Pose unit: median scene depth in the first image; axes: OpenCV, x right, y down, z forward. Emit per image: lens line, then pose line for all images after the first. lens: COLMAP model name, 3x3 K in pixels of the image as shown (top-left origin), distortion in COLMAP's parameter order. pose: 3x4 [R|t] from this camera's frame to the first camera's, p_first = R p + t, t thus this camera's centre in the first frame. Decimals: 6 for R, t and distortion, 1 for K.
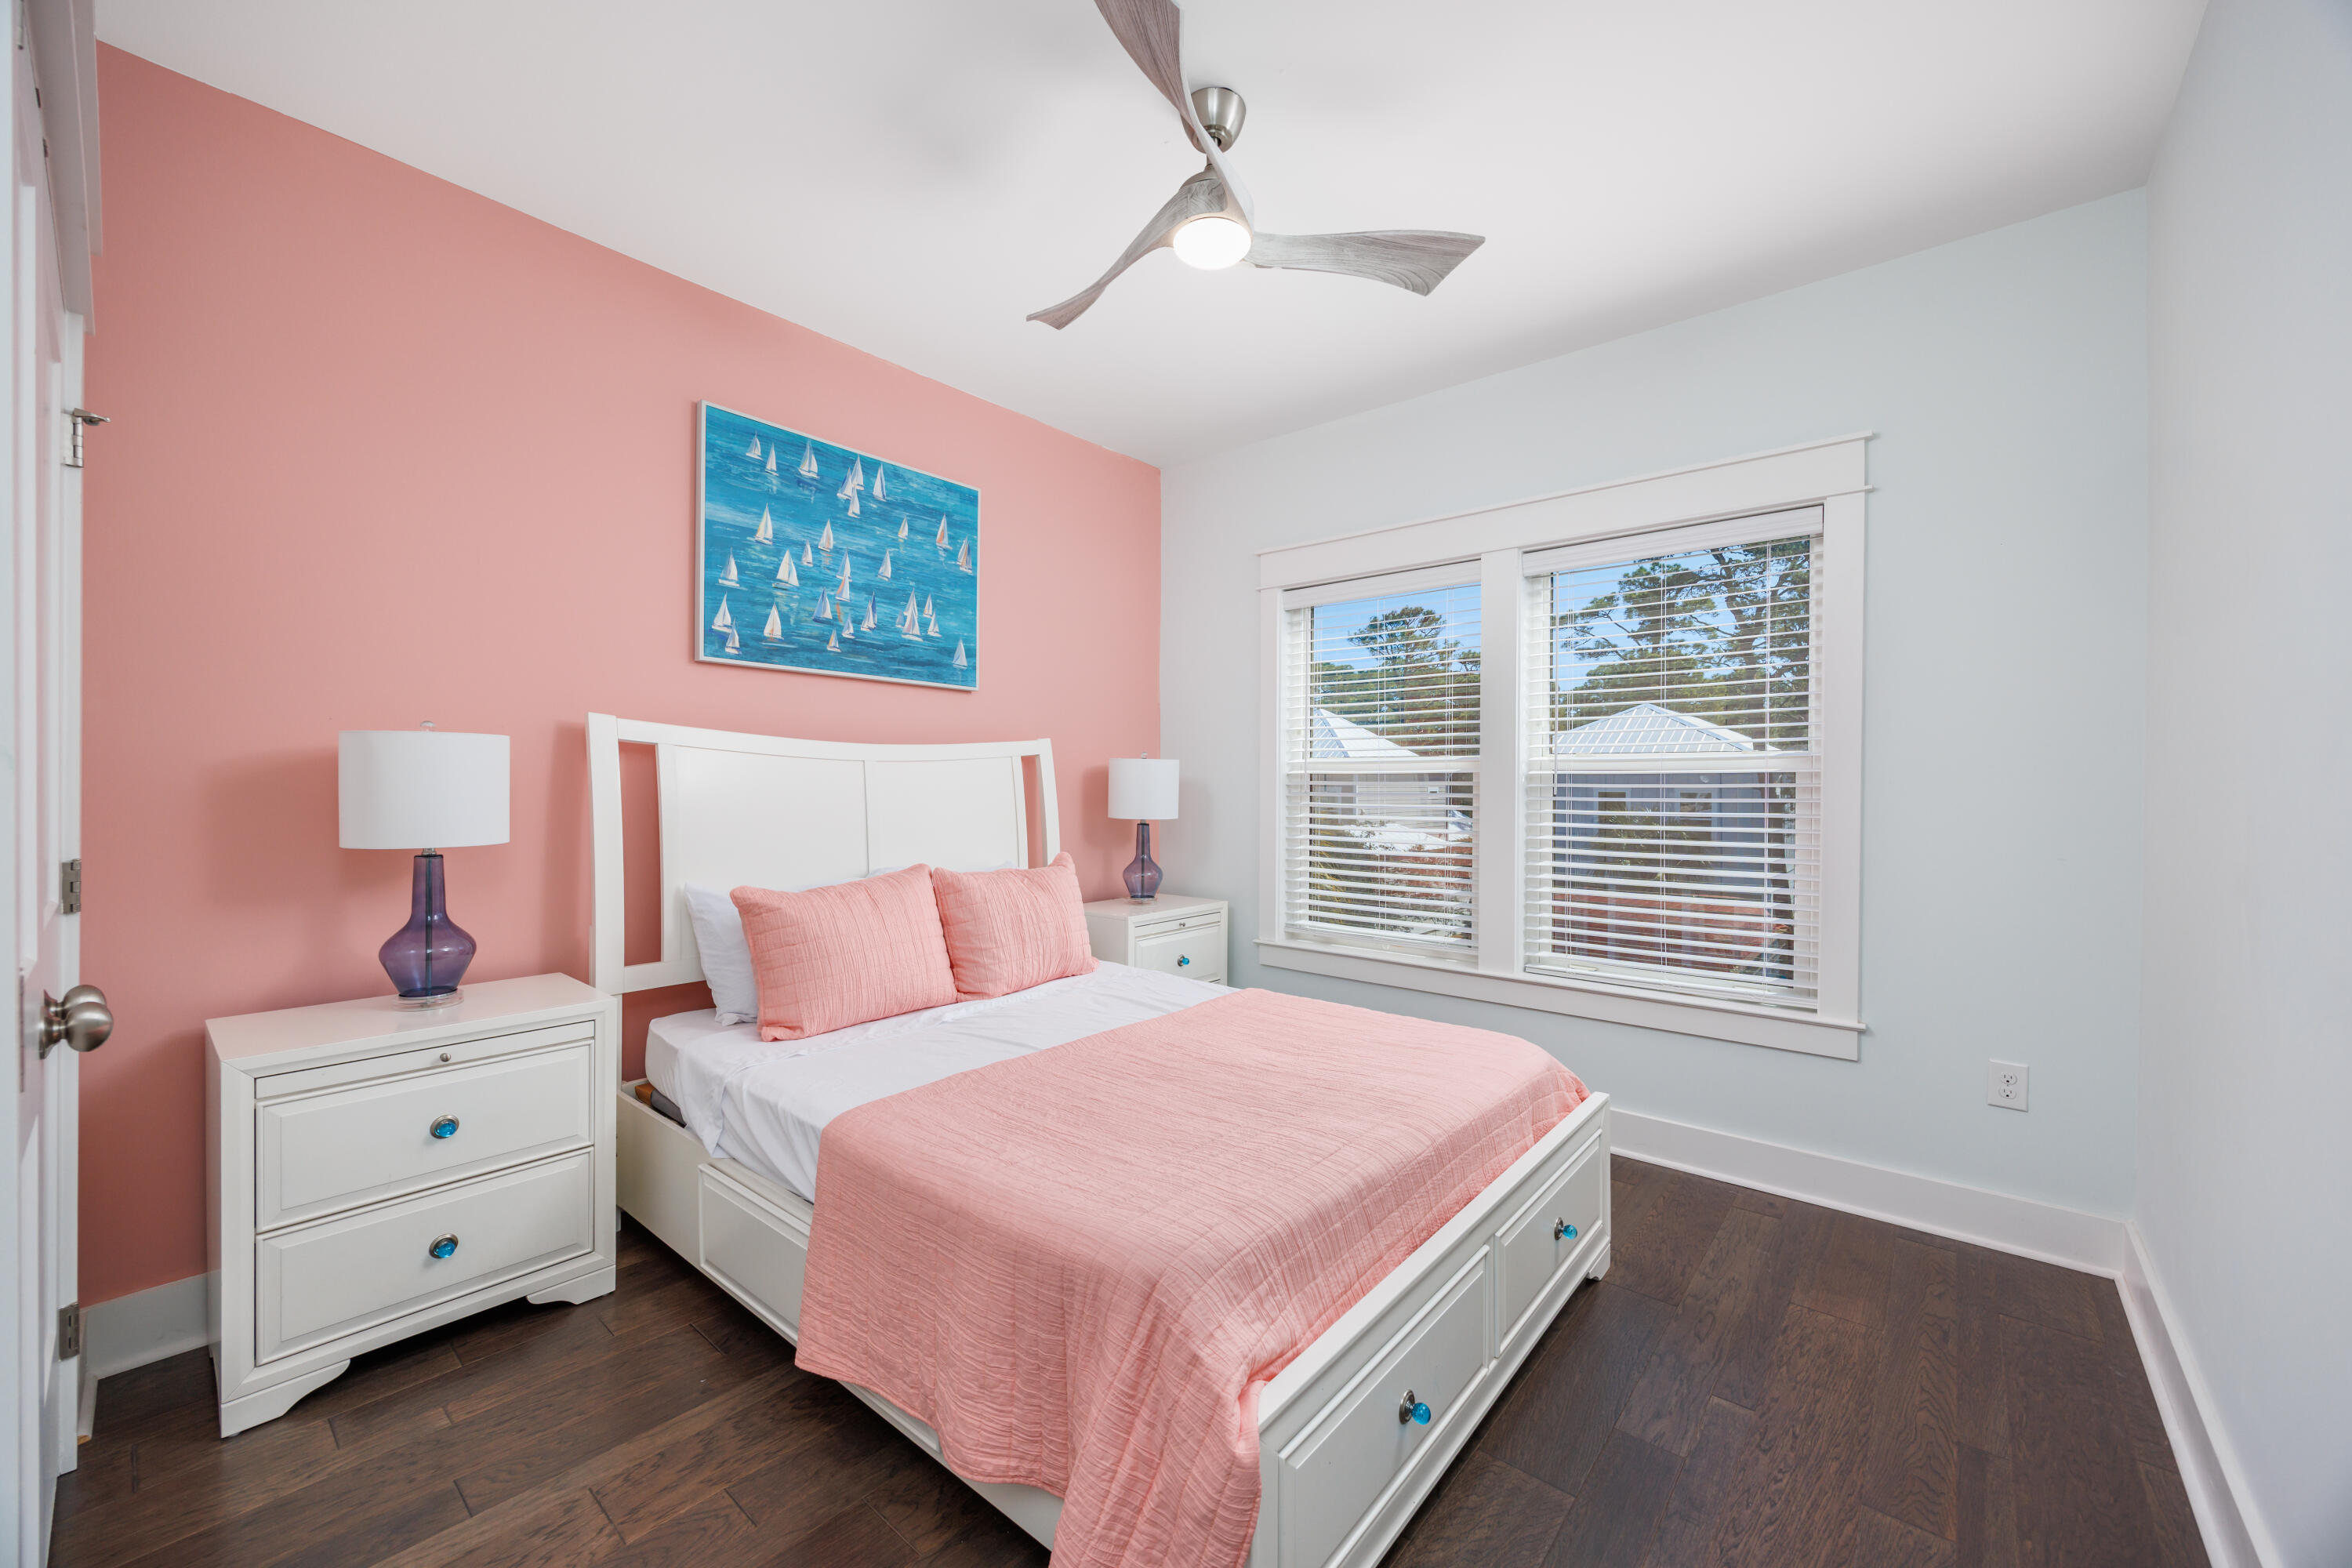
lens RADIAL K [[913.2, 0, 1175.5], [0, 913.2, 783.8], [0, 0, 1]] dist [-0.000471, 0.000049]
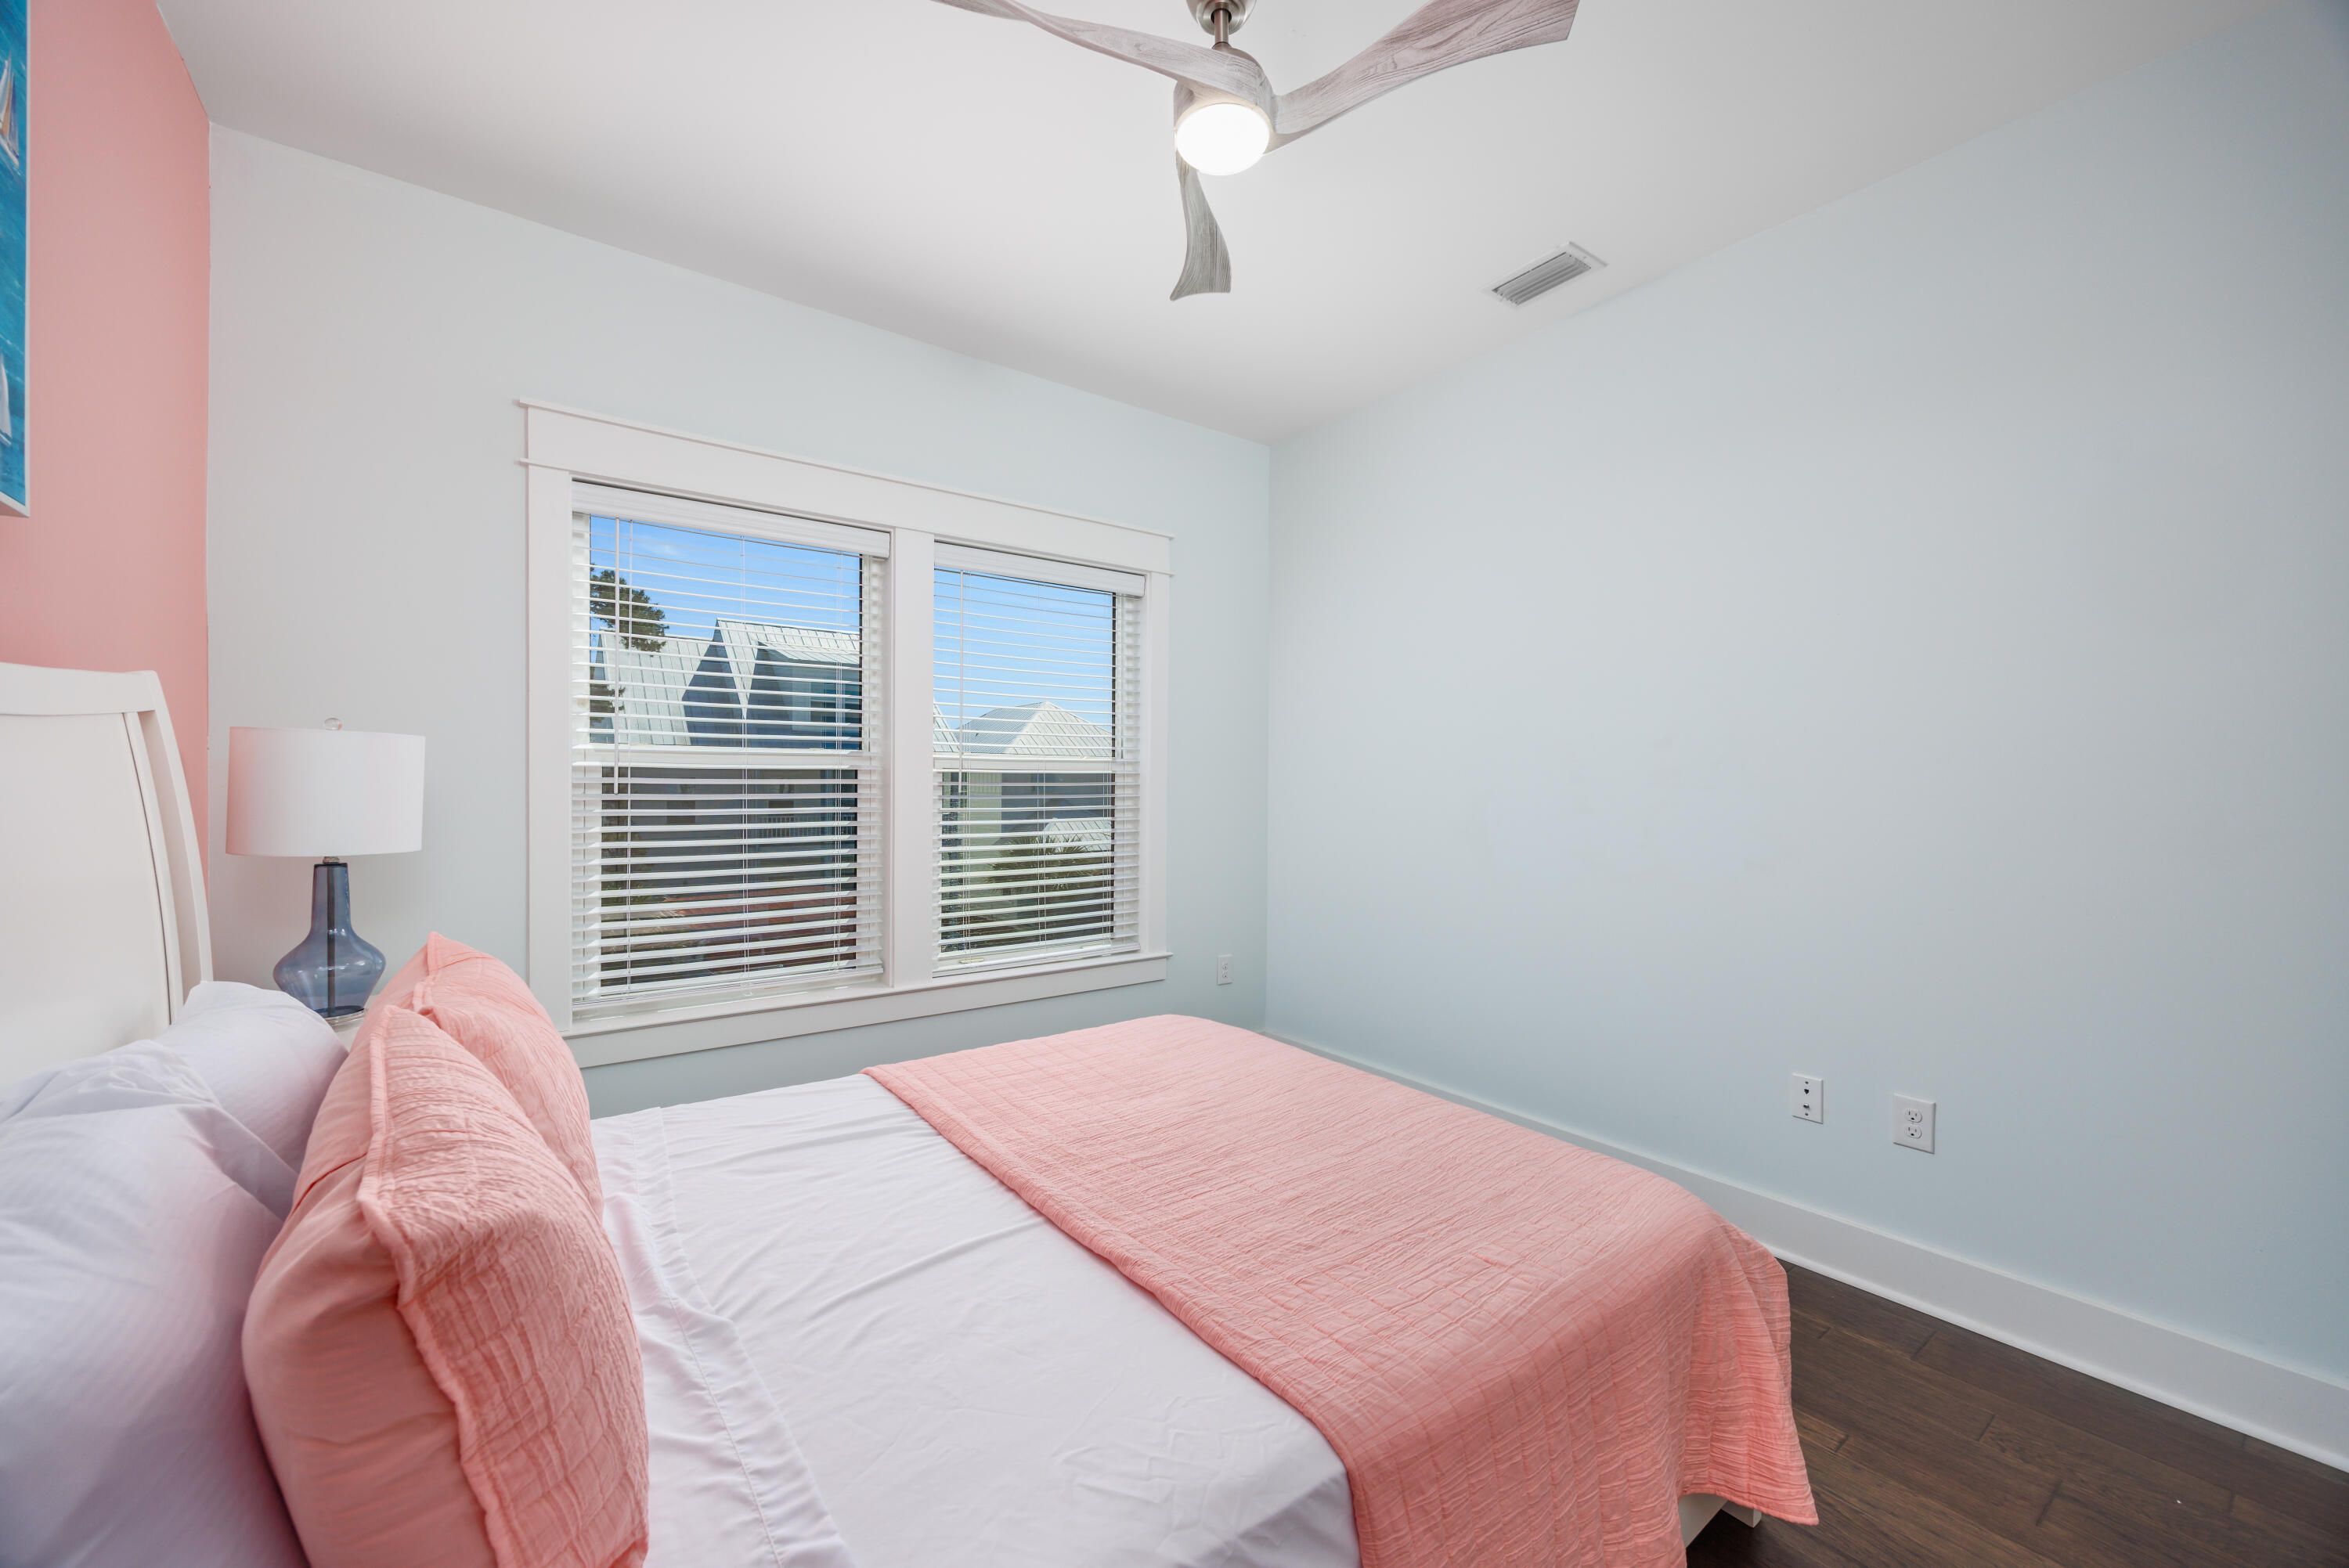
lens RADIAL K [[911.9, 0, 1181.5], [0, 911.9, 787.1], [0, 0, 1]] dist [-0.000471, 0.000049]
pose [[0.220020, -0.008336, 0.975460, -0.533153], [-0.004642, 0.999943, 0.009592, -0.005835], [-0.975484, -0.006639, 0.219969, 0.574549]]
